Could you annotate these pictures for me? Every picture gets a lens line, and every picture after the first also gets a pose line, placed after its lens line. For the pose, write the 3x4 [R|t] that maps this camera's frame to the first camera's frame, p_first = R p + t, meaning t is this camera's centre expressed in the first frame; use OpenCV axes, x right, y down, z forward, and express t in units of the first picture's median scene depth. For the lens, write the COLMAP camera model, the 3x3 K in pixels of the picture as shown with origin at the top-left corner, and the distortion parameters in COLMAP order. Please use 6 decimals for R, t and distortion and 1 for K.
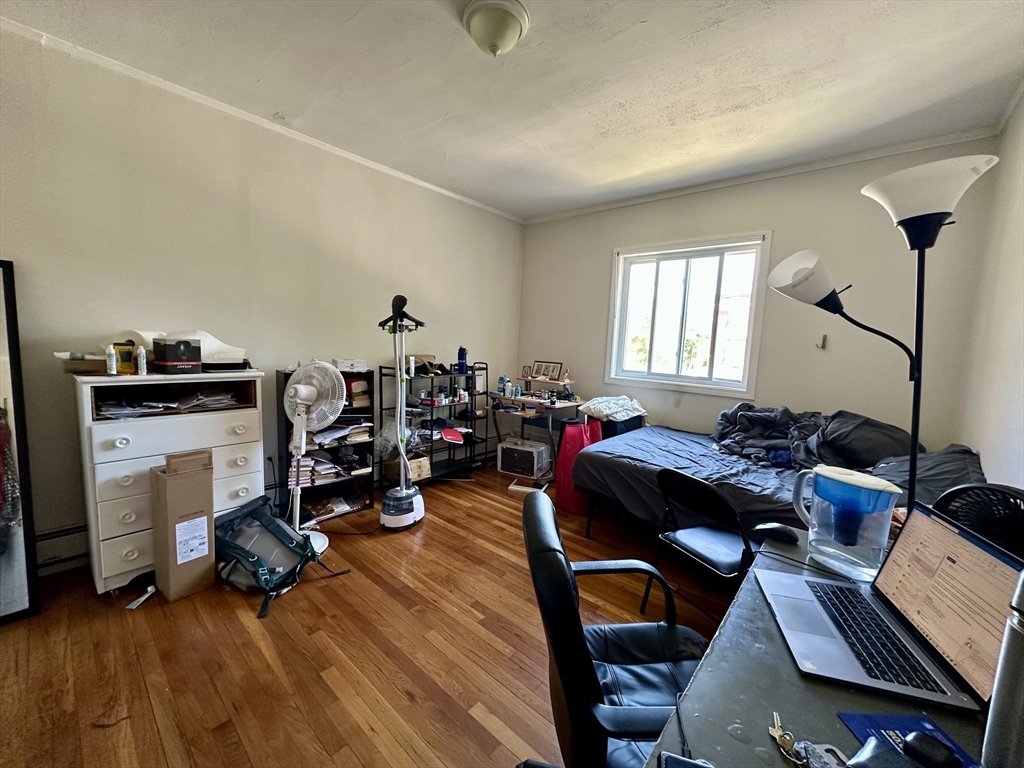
lens RADIAL K [[404.3, 0, 514.0], [0, 404.3, 385.4], [0, 0, 1]] dist [-0.002367, -0.000115]
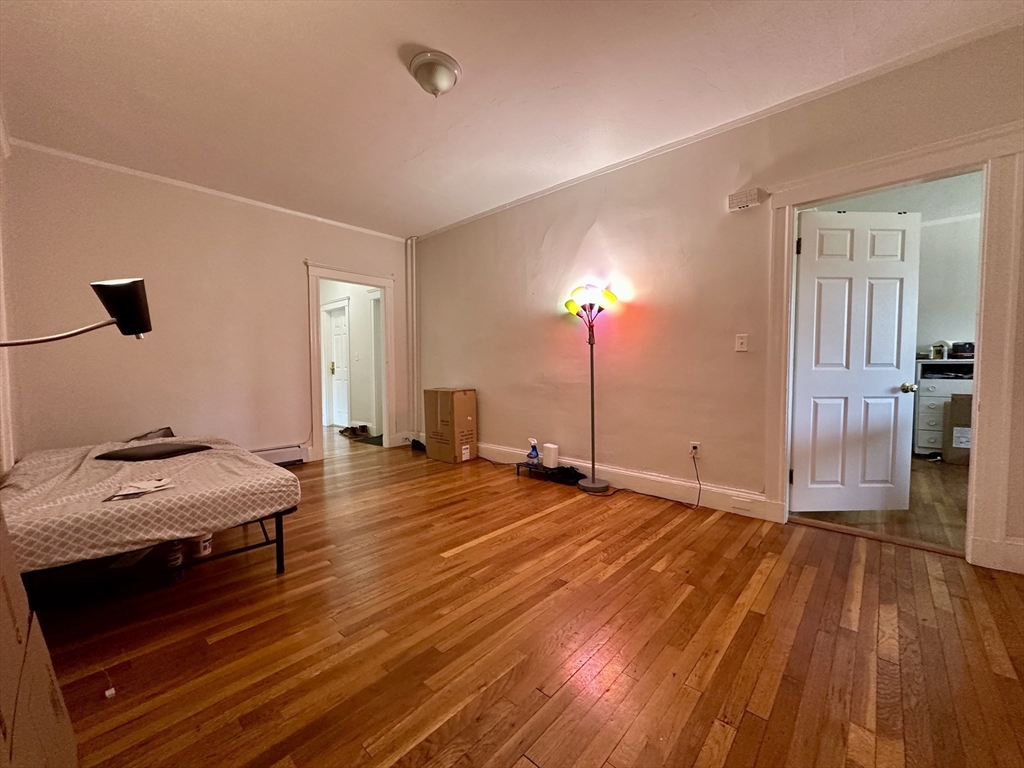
lens RADIAL K [[404.3, 0, 513.6], [0, 404.3, 386.1], [0, 0, 1]] dist [-0.002367, -0.000115]
pose [[-0.022297, 0.001487, -0.999750, 1.299948], [-0.102902, 0.994684, 0.003775, 0.344746], [0.994442, 0.102961, -0.022025, -1.247687]]
